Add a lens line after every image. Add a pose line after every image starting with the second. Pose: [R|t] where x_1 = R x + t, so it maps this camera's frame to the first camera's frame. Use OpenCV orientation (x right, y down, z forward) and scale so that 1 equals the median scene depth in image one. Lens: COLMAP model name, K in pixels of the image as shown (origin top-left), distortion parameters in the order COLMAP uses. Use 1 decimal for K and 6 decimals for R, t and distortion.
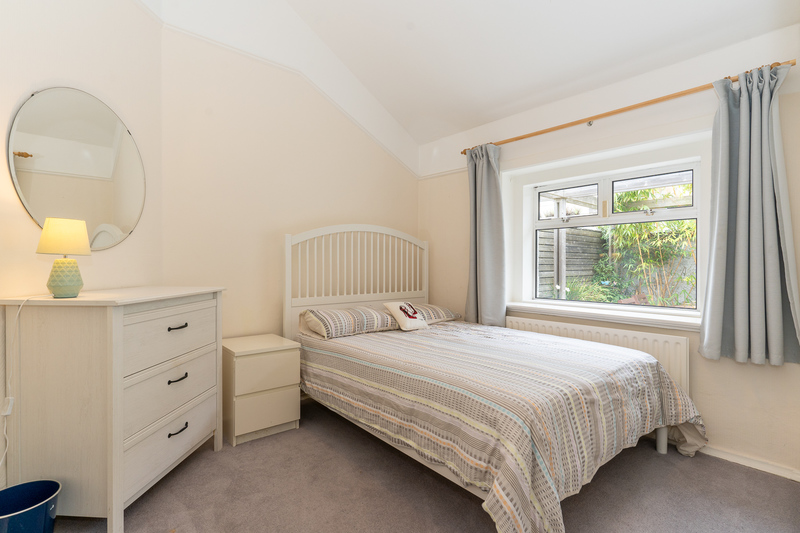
lens RADIAL K [[380.6, 0, 398.6], [0, 380.6, 266.9], [0, 0, 1]] dist [0.001297, -0.000782]
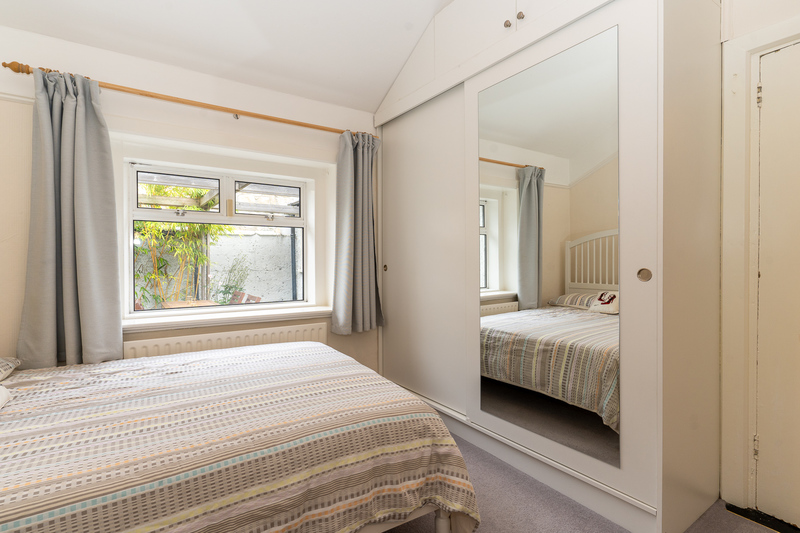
lens RADIAL K [[380.6, 0, 398.8], [0, 380.6, 261.7], [0, 0, 1]] dist [0.001297, -0.000782]
pose [[0.167052, -0.008193, 0.985914, -0.546269], [0.011662, 0.999912, 0.006334, -0.026598], [-0.985879, 0.010439, 0.167133, 0.677291]]
